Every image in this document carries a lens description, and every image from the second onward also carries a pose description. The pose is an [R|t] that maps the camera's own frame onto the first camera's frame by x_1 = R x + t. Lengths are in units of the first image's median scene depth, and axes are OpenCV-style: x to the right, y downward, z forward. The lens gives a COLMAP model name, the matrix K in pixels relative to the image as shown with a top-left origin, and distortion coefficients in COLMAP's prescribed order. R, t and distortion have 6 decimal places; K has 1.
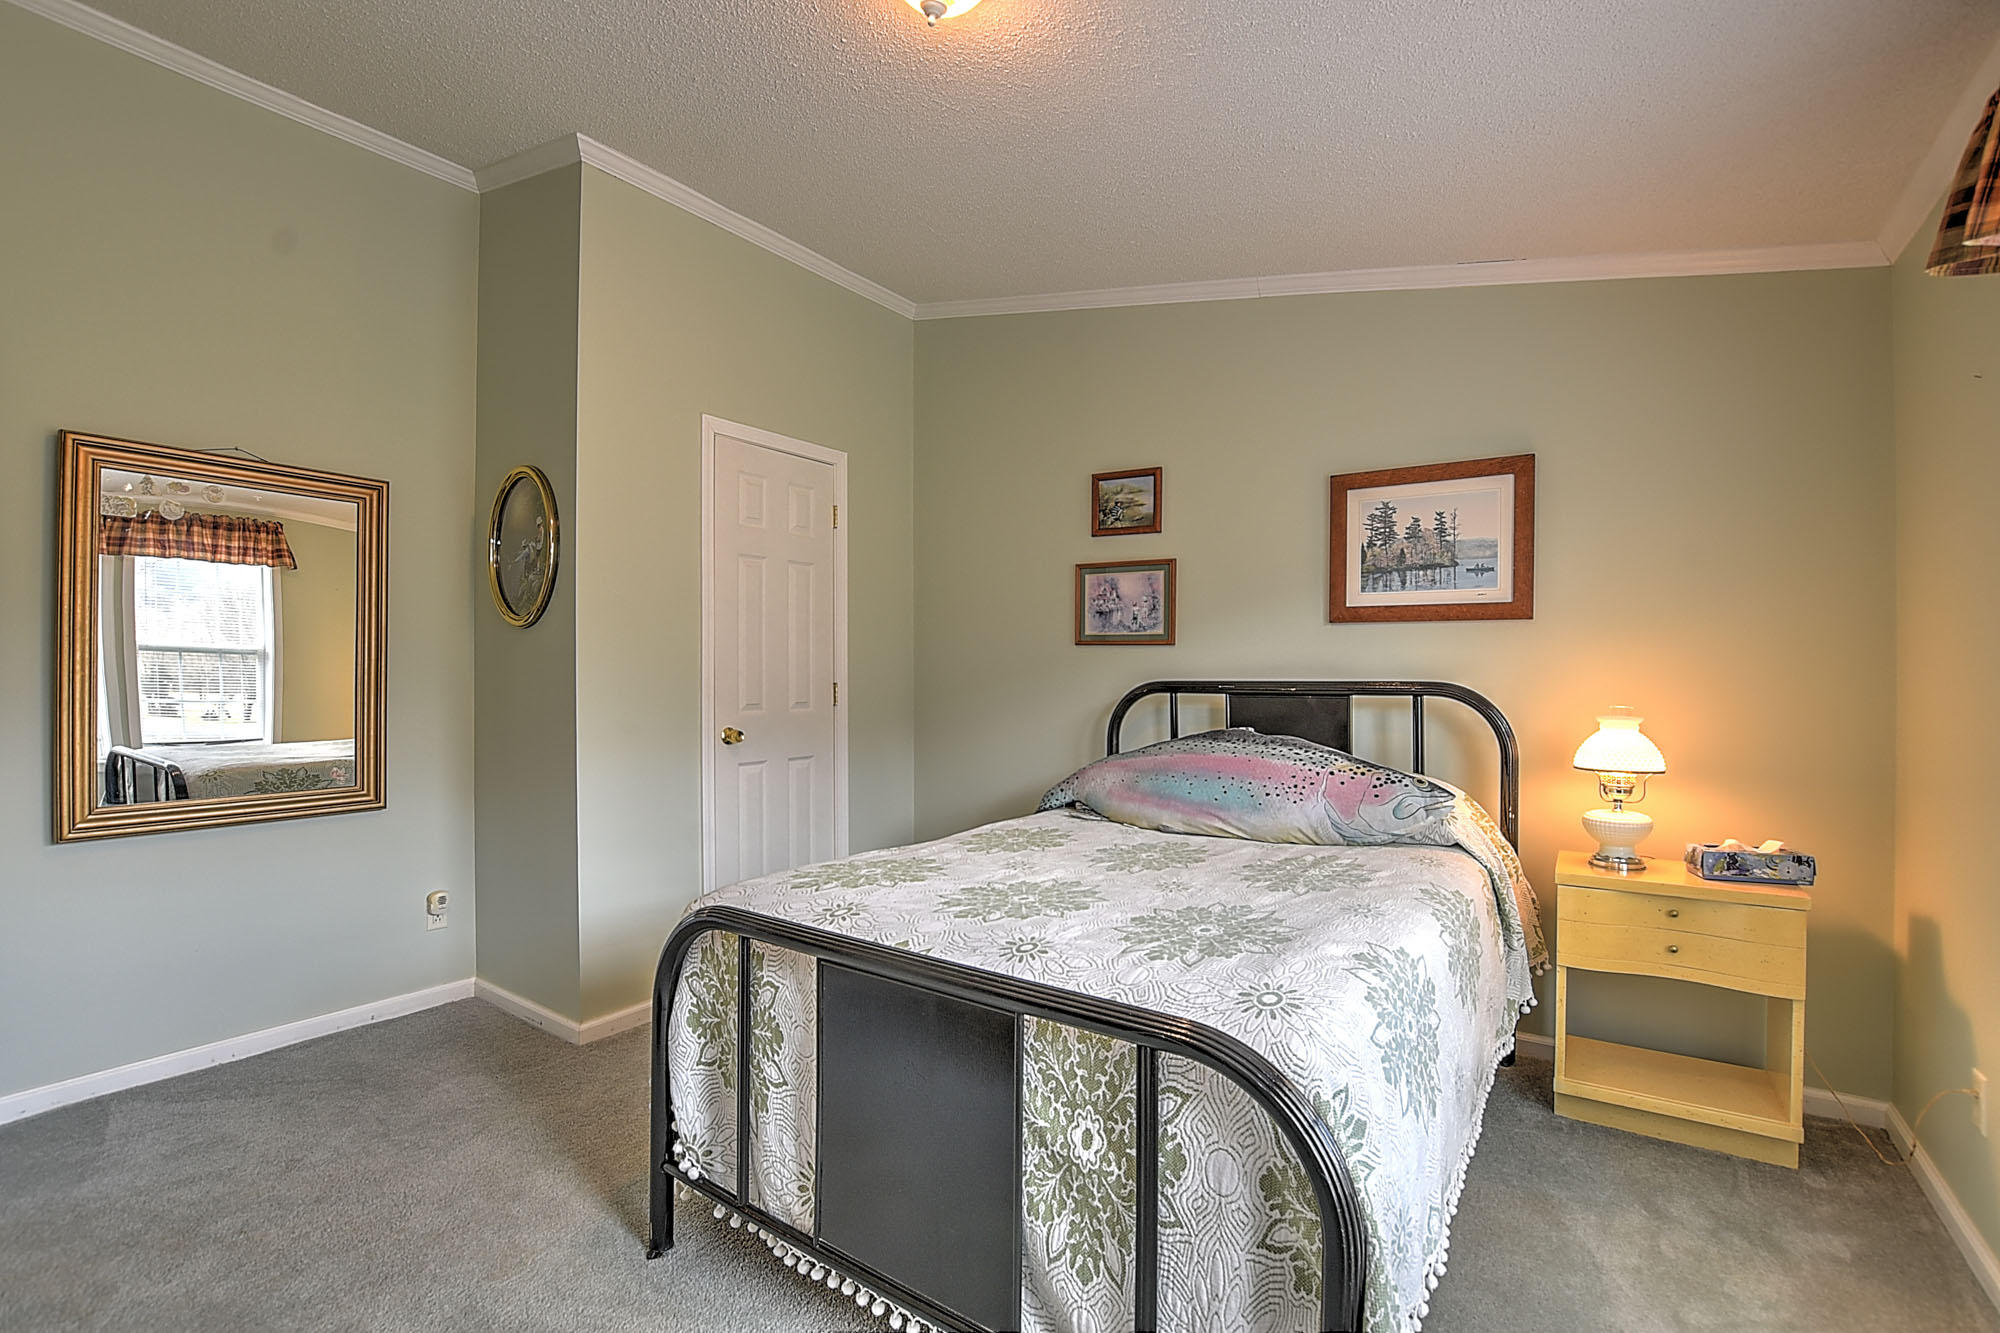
lens RADIAL K [[876.2, 0, 987.1], [0, 876.2, 671.7], [0, 0, 1]] dist [-0.031630, 0.001864]
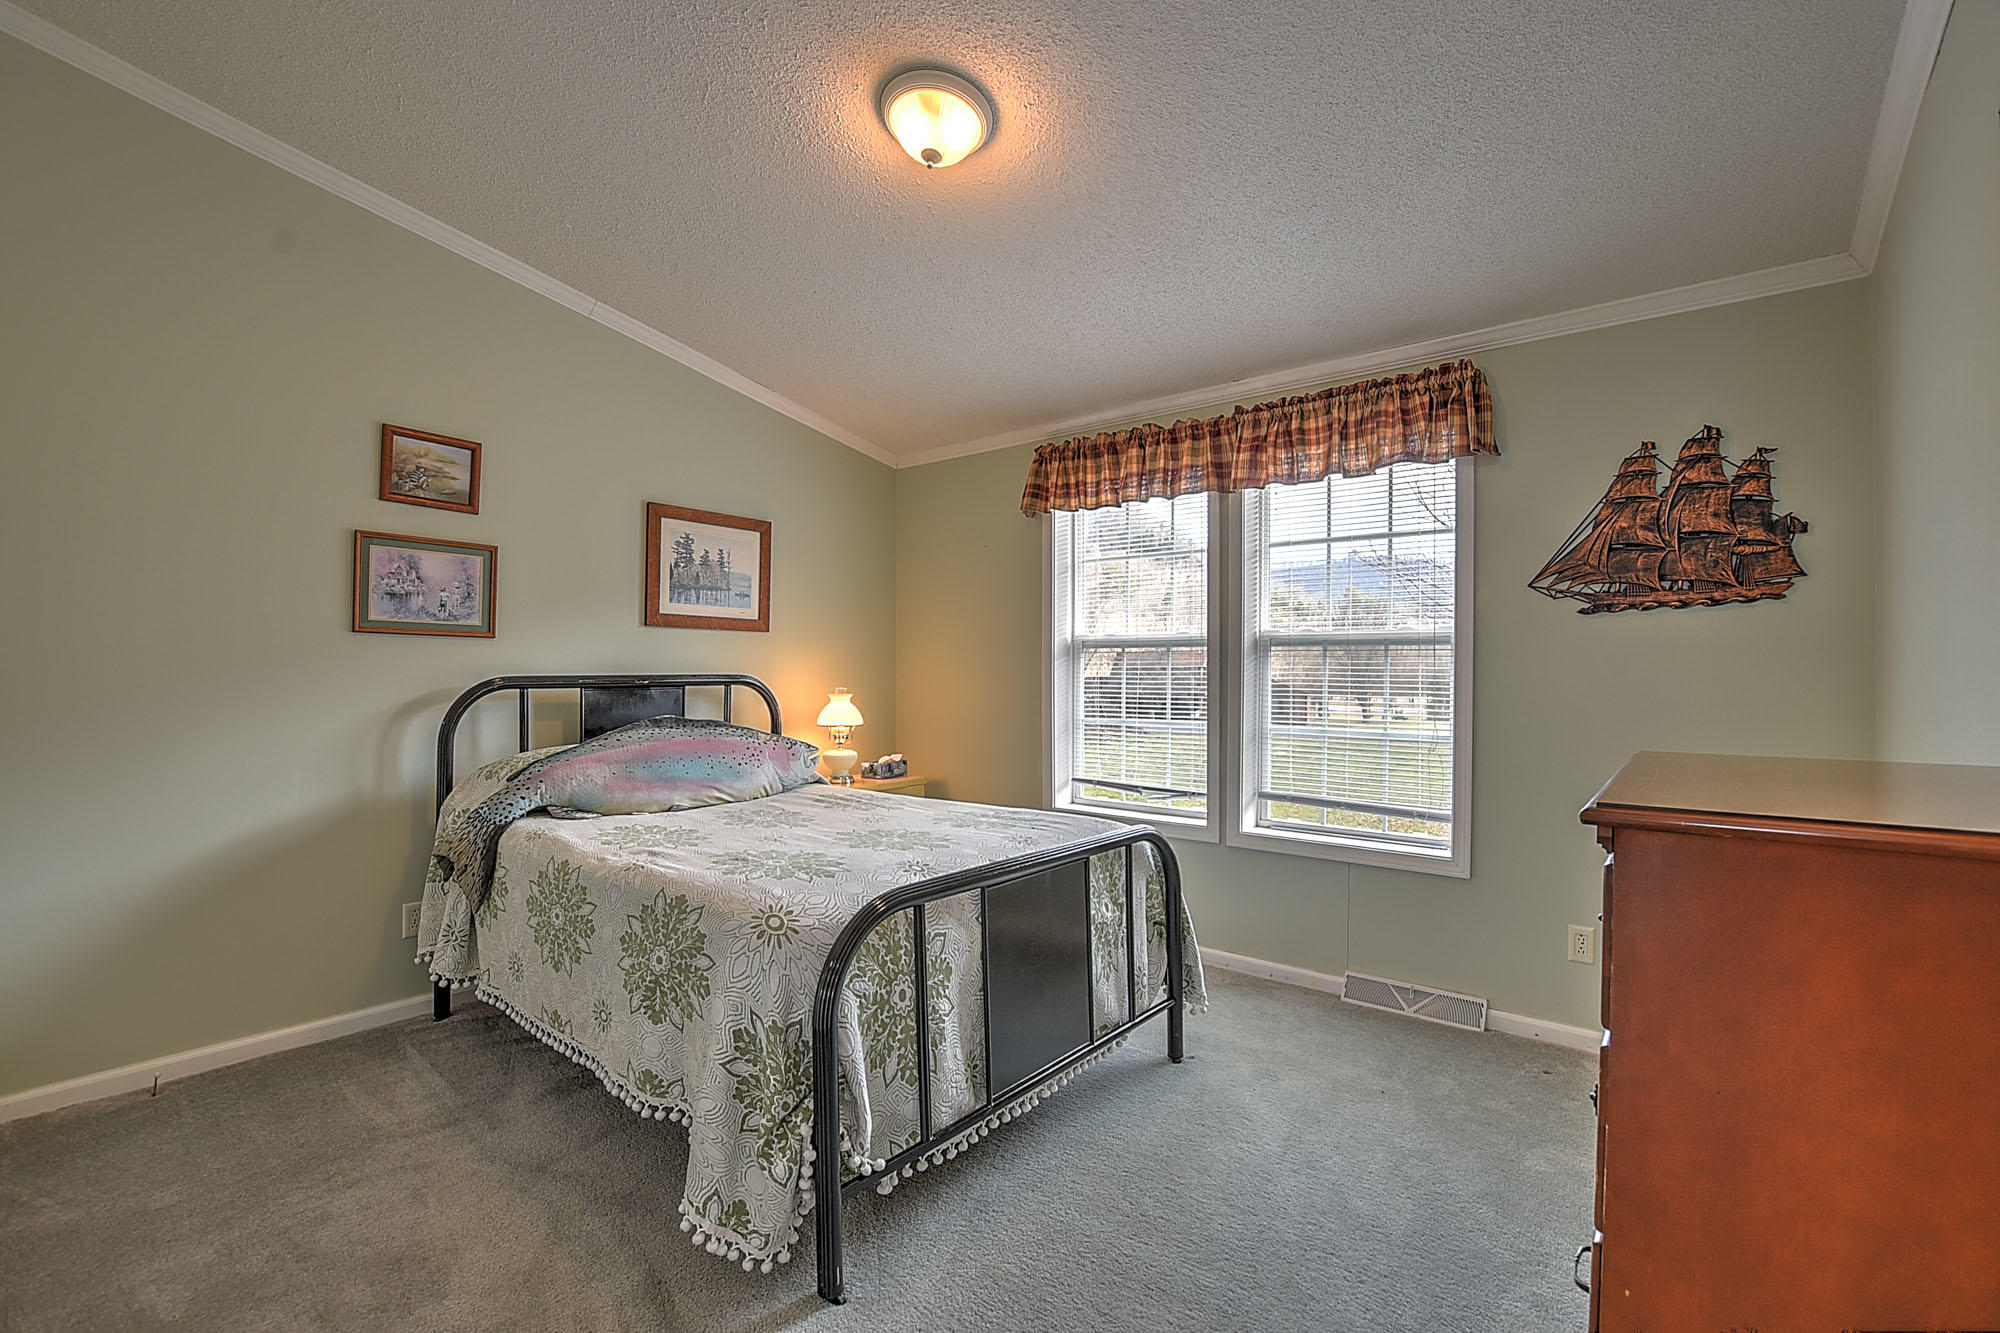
lens RADIAL K [[876.2, 0, 986.7], [0, 876.2, 665.9], [0, 0, 1]] dist [-0.031630, 0.001864]
pose [[0.082929, 0.001706, 0.996554, -0.774940], [-0.005332, 0.999985, -0.001268, -0.002303], [-0.996541, -0.005208, 0.082936, 0.456730]]
